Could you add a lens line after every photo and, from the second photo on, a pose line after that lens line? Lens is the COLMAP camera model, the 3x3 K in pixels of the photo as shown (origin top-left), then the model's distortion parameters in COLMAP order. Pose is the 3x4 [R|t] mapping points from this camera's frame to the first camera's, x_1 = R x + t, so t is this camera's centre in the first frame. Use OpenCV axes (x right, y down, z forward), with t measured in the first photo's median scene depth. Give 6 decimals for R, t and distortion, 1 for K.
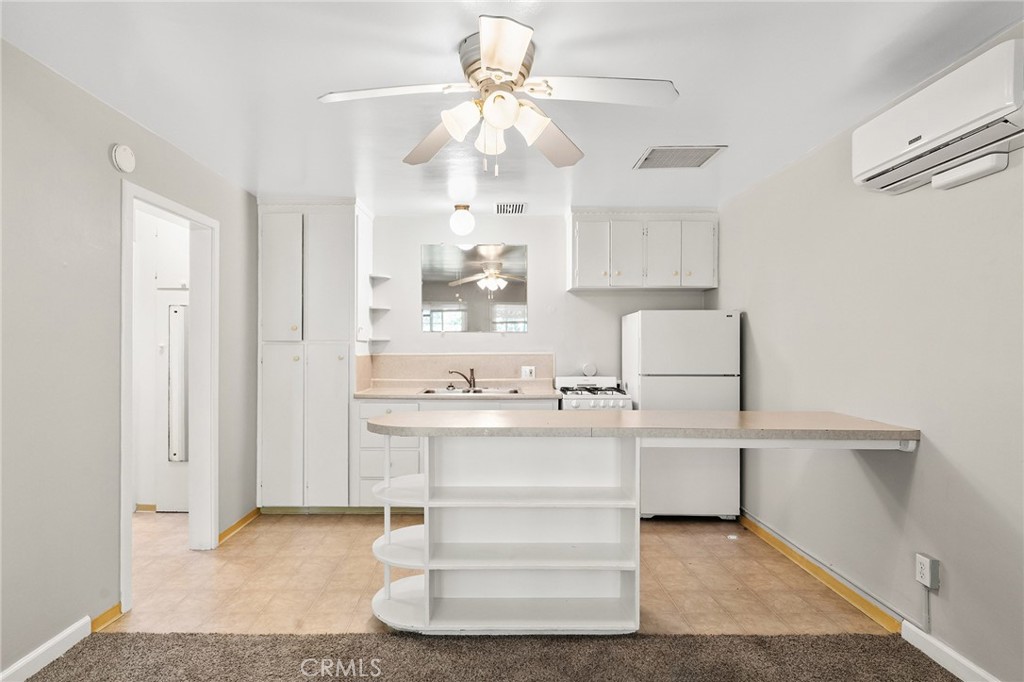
lens RADIAL K [[562.1, 0, 510.7], [0, 562.1, 344.7], [0, 0, 1]] dist [0.000570, -0.000099]
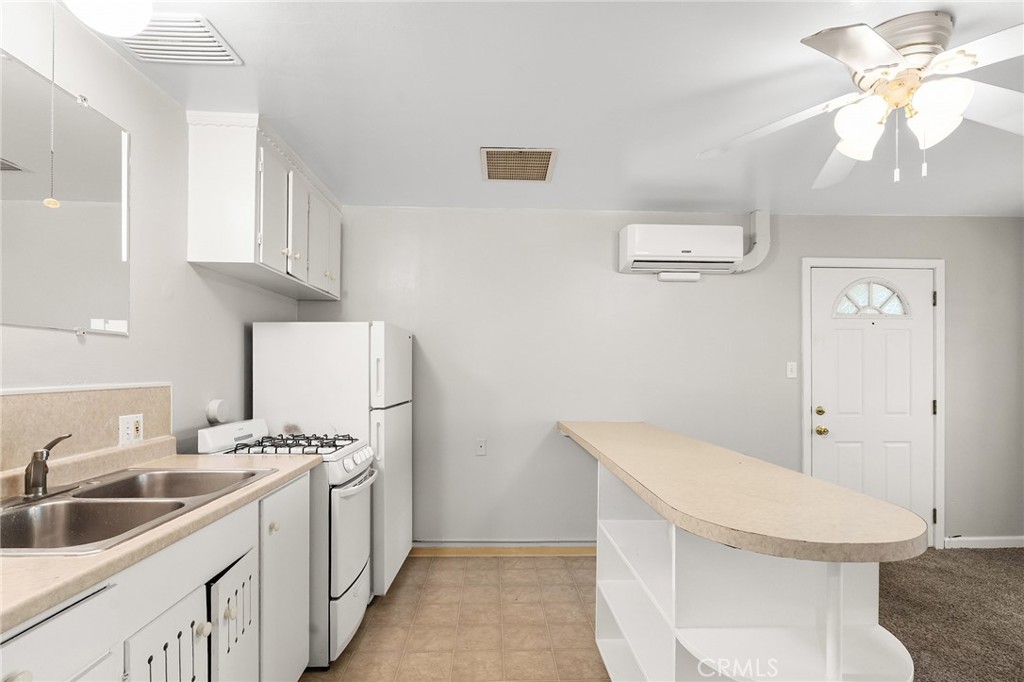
lens RADIAL K [[486.2, 0, 507.9], [0, 486.2, 367.4], [0, 0, 1]] dist [0.000410, -0.000023]
pose [[-0.021426, 0.001506, 0.999769, -0.477972], [-0.010831, 0.999940, -0.001738, -0.000874], [-0.999712, -0.010866, -0.021409, 0.987323]]
